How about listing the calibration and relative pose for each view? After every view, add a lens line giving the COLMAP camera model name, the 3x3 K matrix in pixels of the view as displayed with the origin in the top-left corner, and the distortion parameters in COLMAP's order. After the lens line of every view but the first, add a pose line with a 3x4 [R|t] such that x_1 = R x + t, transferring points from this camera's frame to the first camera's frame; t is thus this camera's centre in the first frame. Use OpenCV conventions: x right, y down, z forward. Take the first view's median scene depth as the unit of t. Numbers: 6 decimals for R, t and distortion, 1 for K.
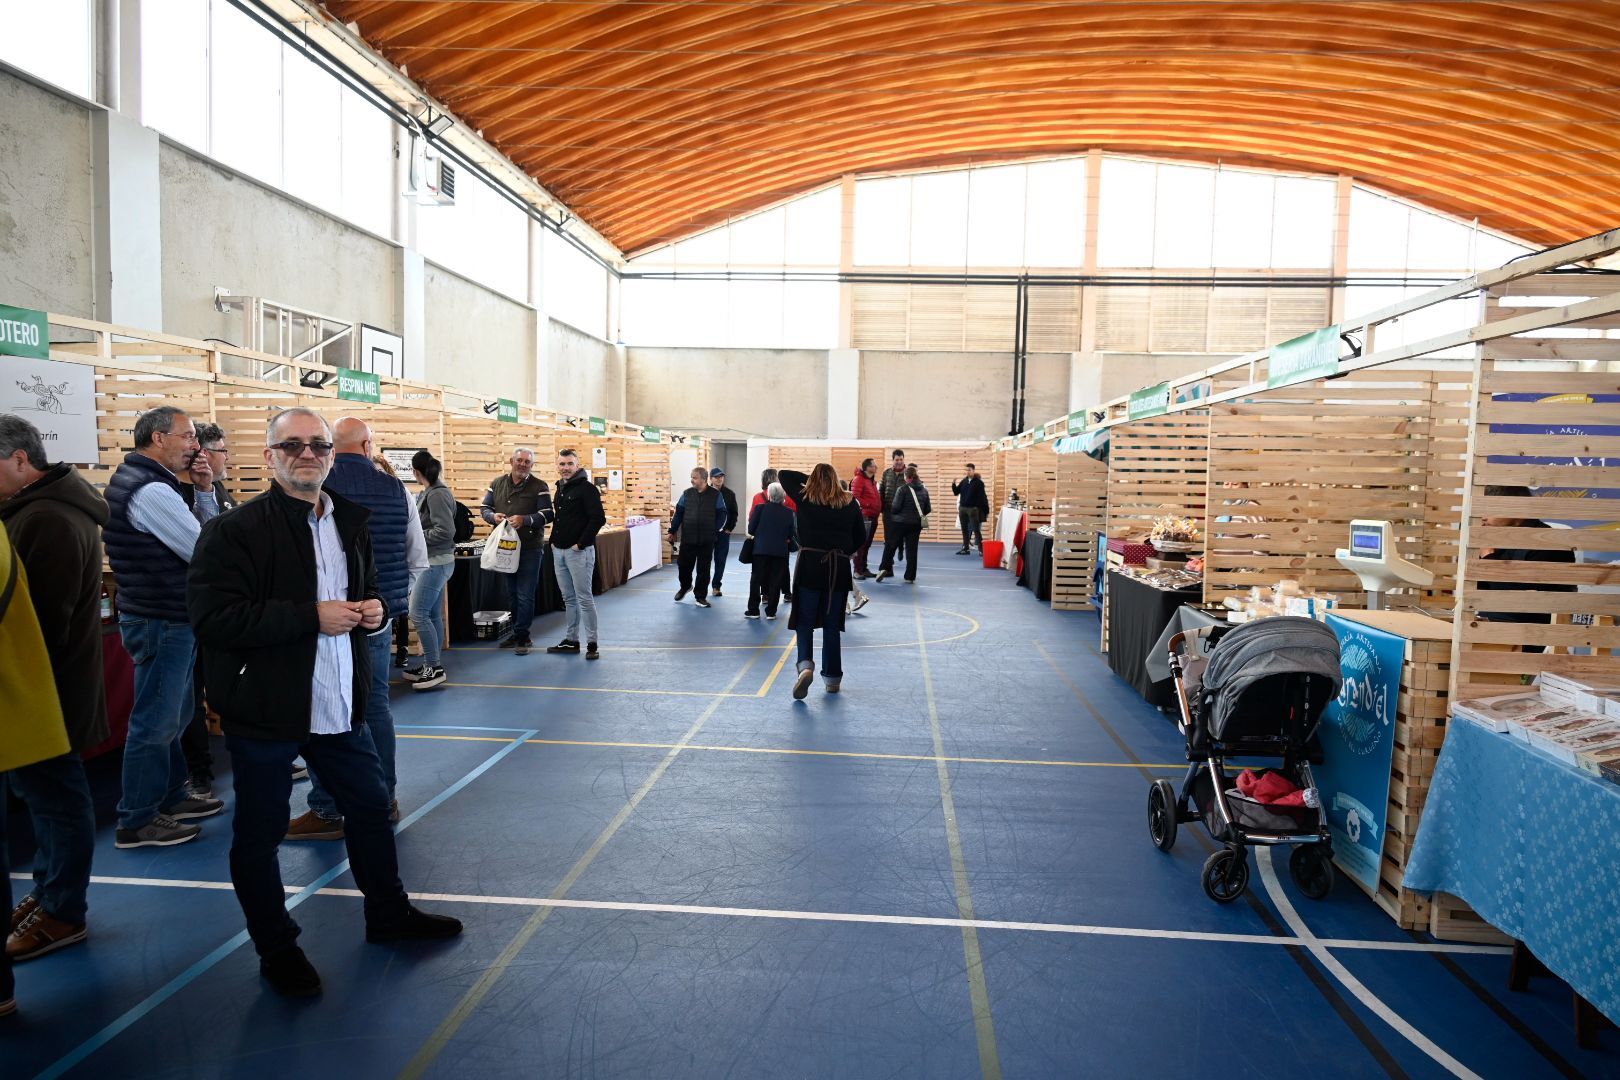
lens RADIAL K [[1083.7, 0, 810.0], [0, 1083.7, 540.0], [0, 0, 1]] dist [0.010500, -0.016702]
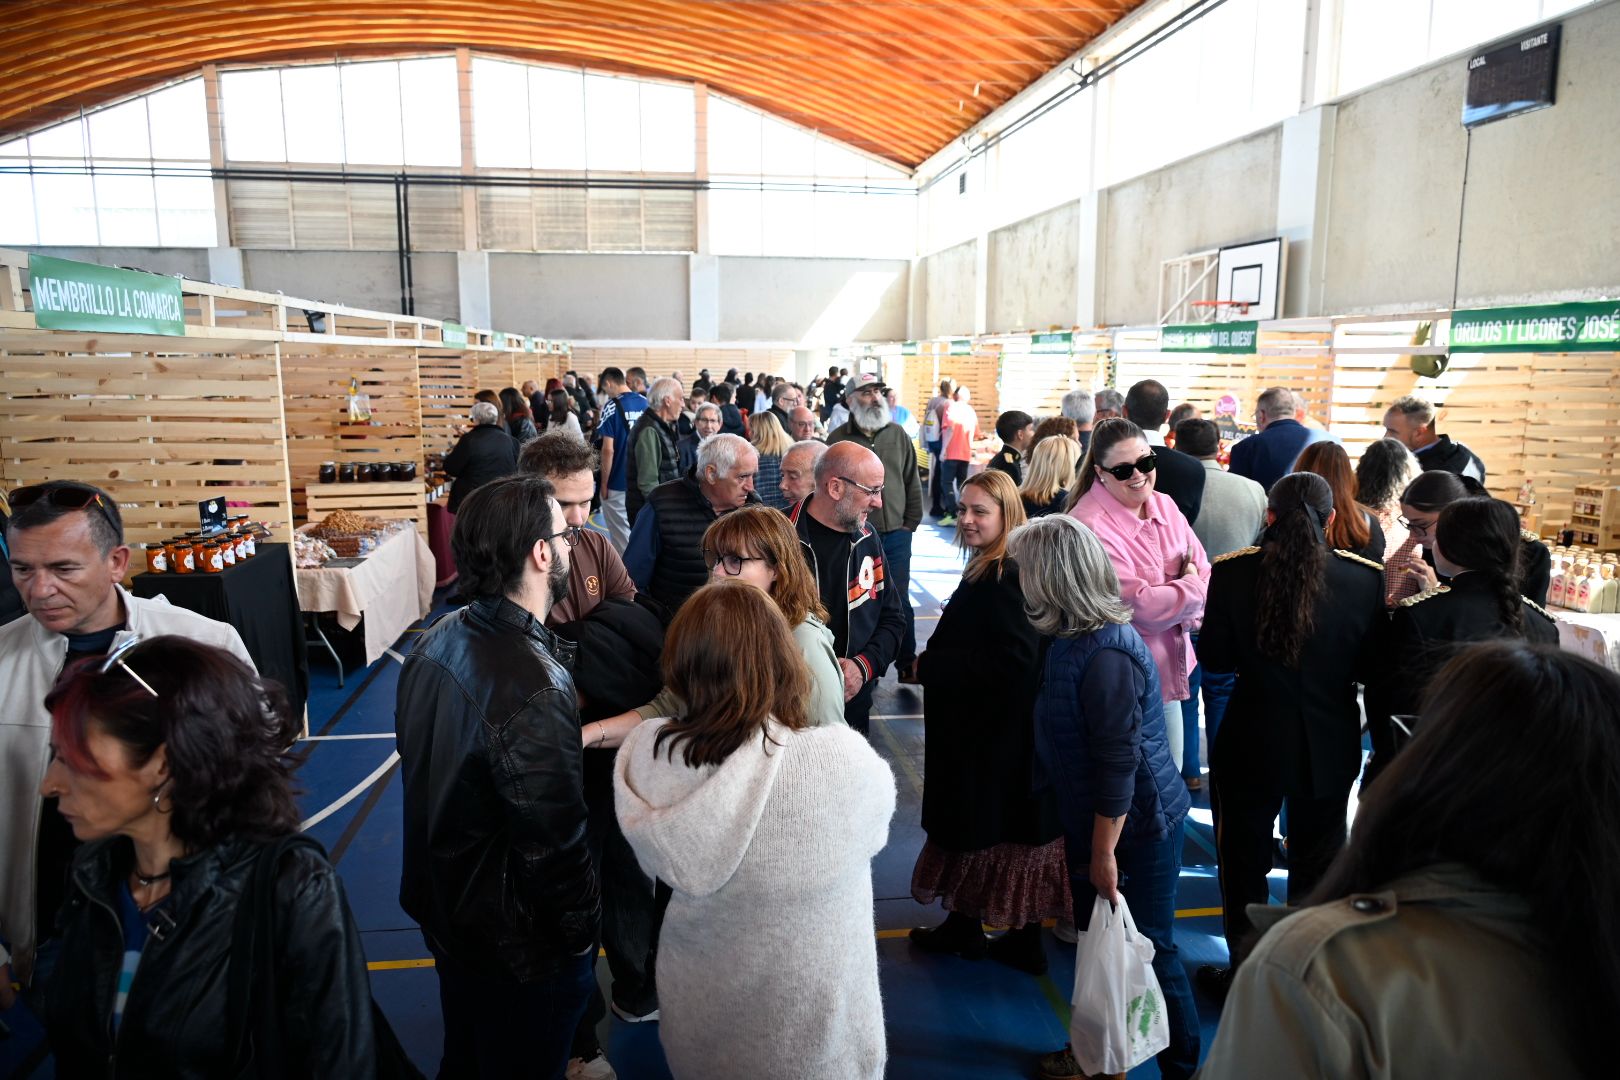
lens RADIAL K [[1083.7, 0, 810.0], [0, 1083.7, 540.0], [0, 0, 1]] dist [0.010500, -0.016702]
pose [[0.975433, -0.058649, 0.212345, 0.334004], [0.036319, 0.993533, 0.107575, 0.002473], [-0.217281, -0.097220, 0.971256, -0.110122]]
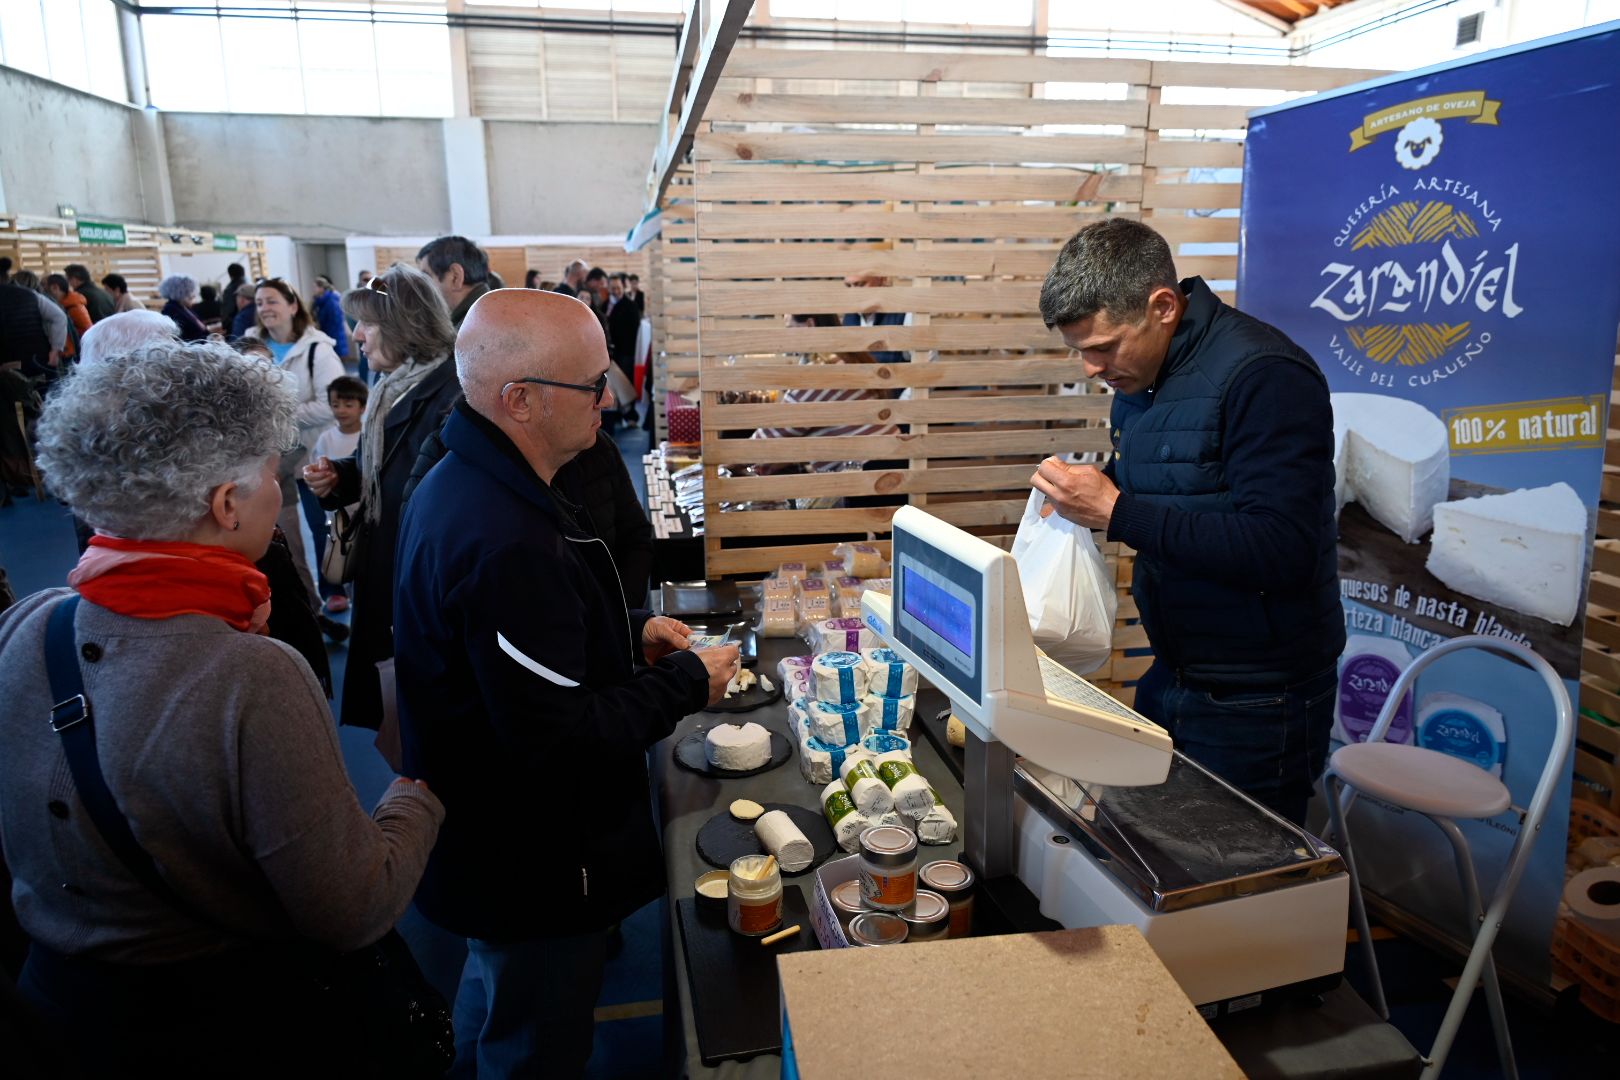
lens RADIAL K [[1083.7, 0, 810.0], [0, 1083.7, 540.0], [0, 0, 1]] dist [0.010500, -0.016702]
pose [[0.970766, -0.078922, 0.226680, 0.074945], [0.036775, 0.982152, 0.184460, -0.010873], [-0.237192, -0.170732, 0.956342, 0.134176]]
